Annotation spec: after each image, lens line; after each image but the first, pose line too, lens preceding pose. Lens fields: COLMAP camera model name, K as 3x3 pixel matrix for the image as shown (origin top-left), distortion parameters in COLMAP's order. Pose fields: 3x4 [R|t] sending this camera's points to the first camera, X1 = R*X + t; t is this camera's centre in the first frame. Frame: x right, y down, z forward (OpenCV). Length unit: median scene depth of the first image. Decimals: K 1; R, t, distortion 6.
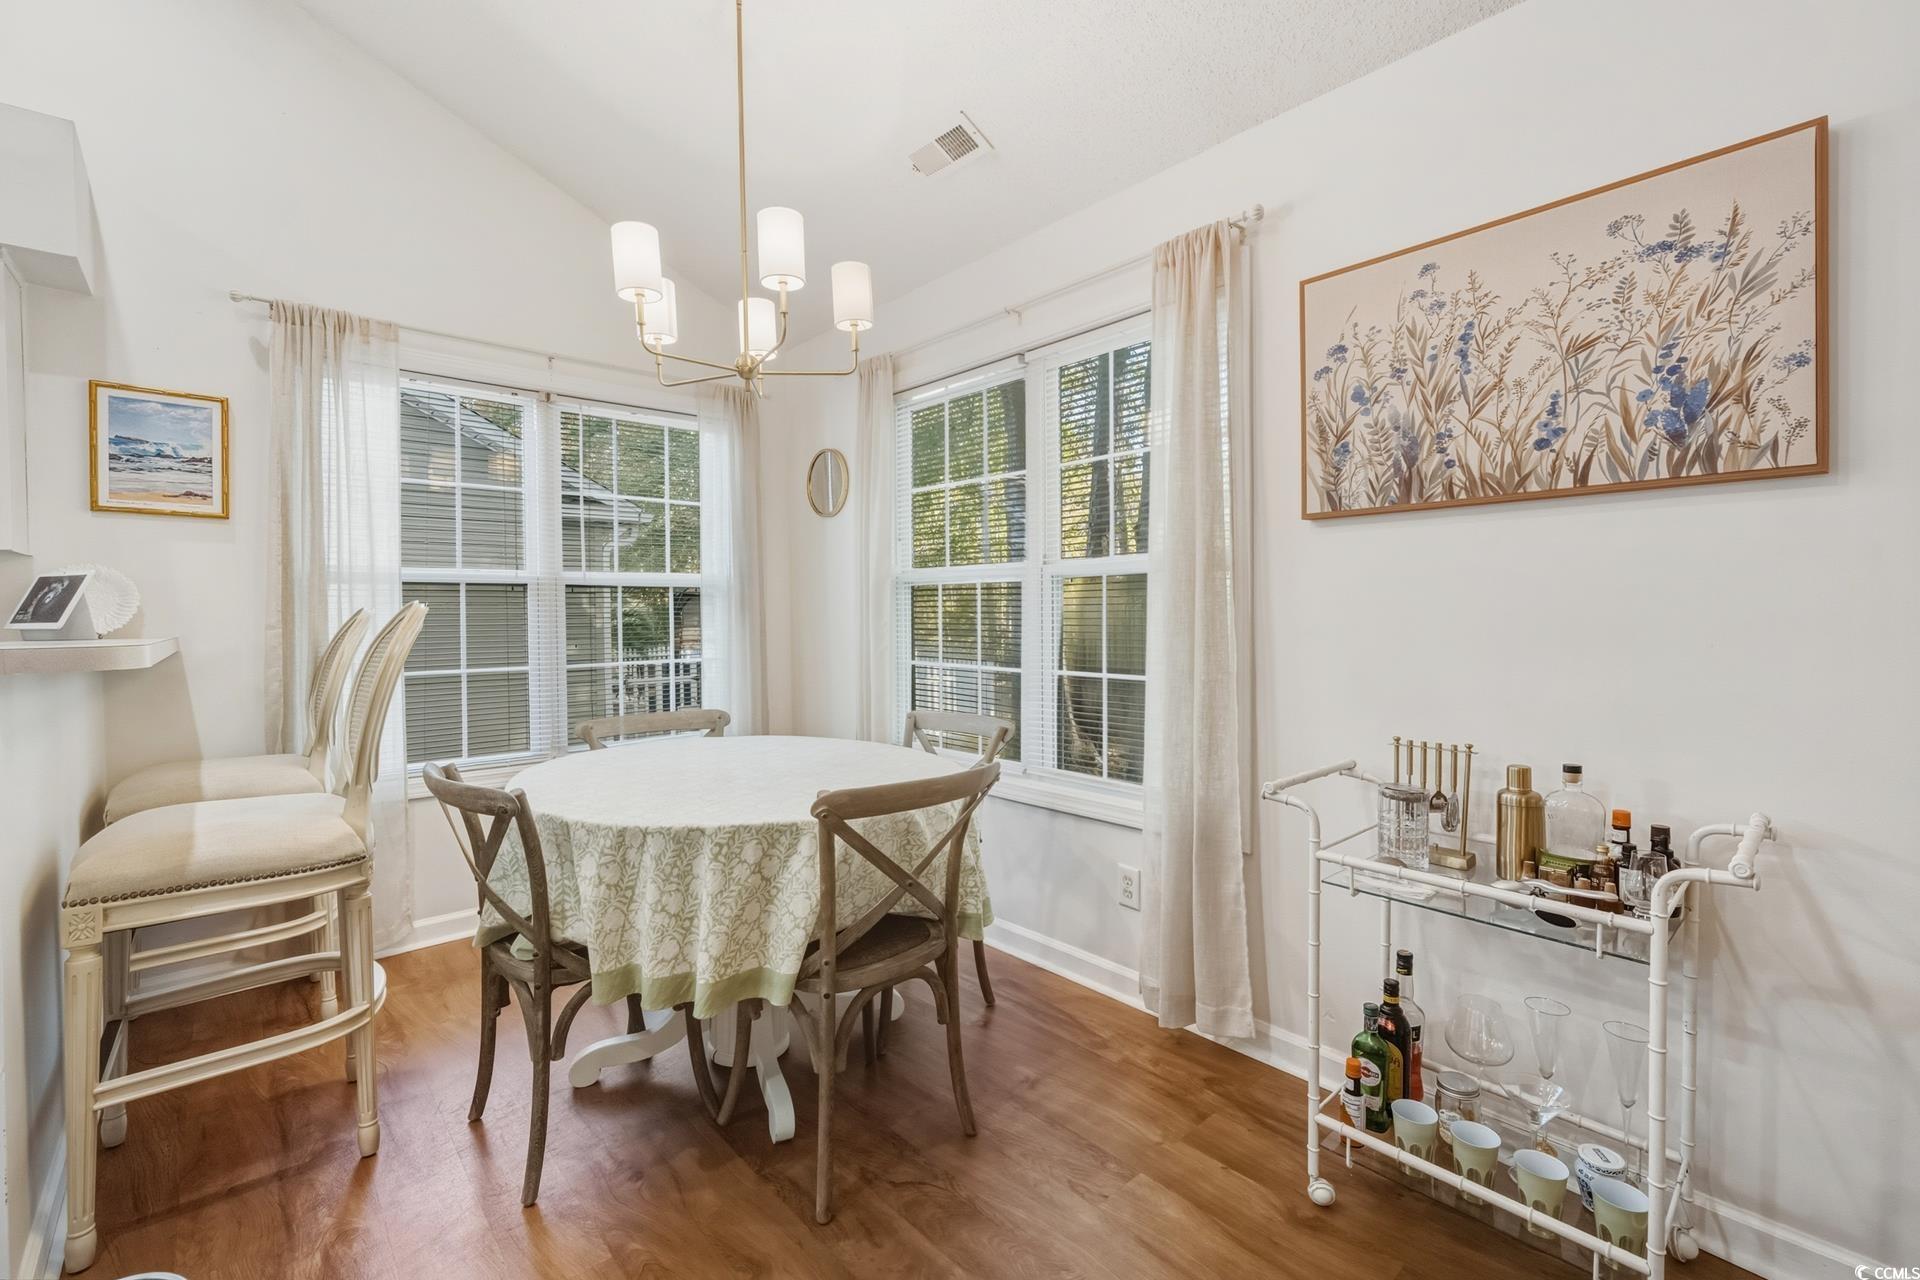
lens RADIAL K [[828.0, 0, 959.3], [0, 828.0, 618.9], [0, 0, 1]] dist [-0.000530, -0.000145]
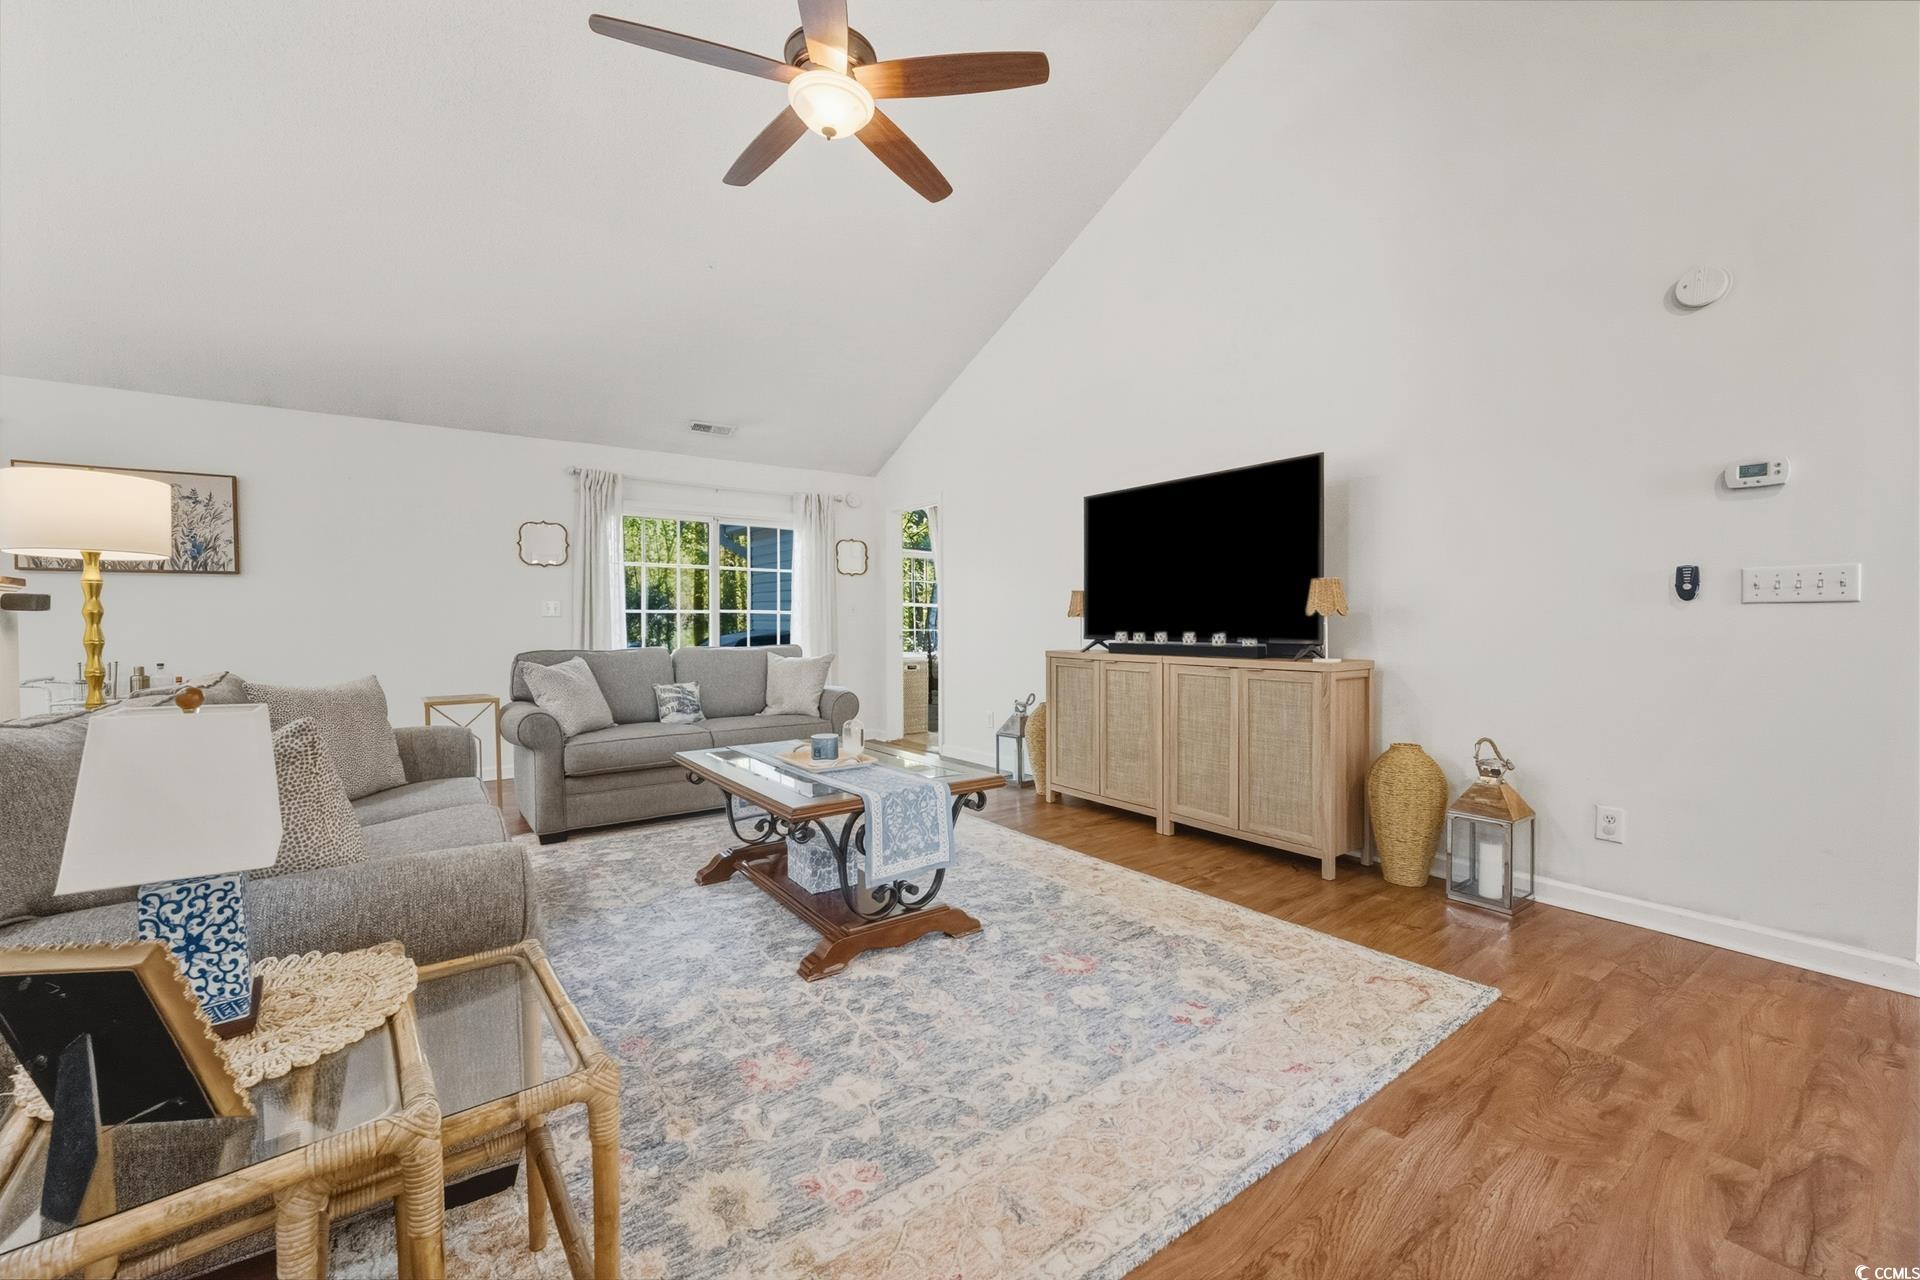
lens RADIAL K [[774.4, 0, 955.1], [0, 774.4, 636.9], [0, 0, 1]] dist [-0.000702, -0.000387]
pose [[0.112855, -0.013202, 0.993524, -1.655651], [0.016578, 0.999798, 0.011402, 0.093971], [-0.993473, 0.015184, 0.113051, -2.101181]]
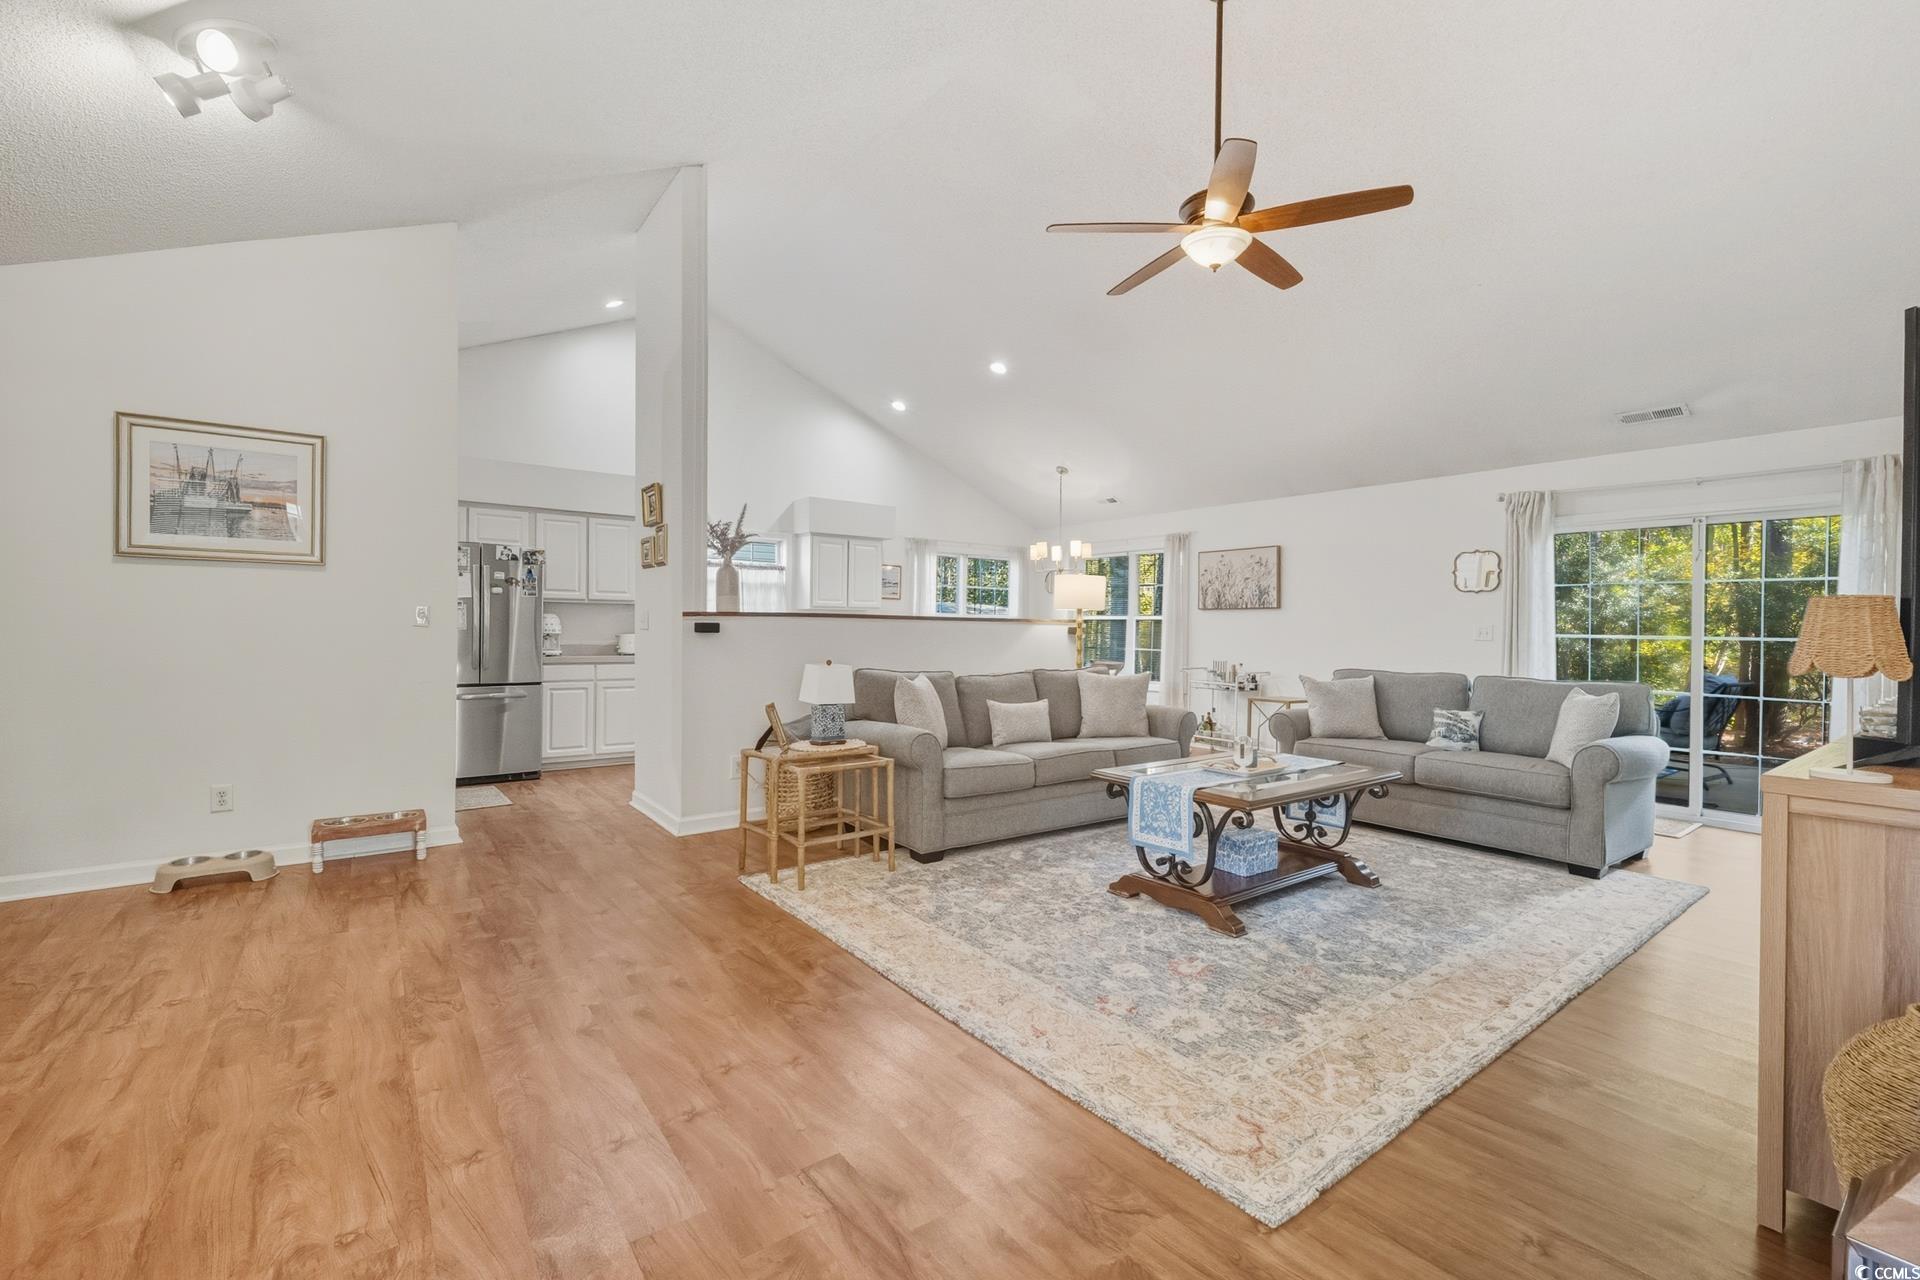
lens RADIAL K [[810.3, 0, 960.0], [0, 810.3, 640.0], [0, 0, 1]] dist [-0.000768, -0.000375]
pose [[0.995536, 0.022272, -0.091713, -0.491824], [-0.021971, 0.999749, 0.004281, 0.049396], [0.091786, -0.002247, 0.995776, -3.917245]]
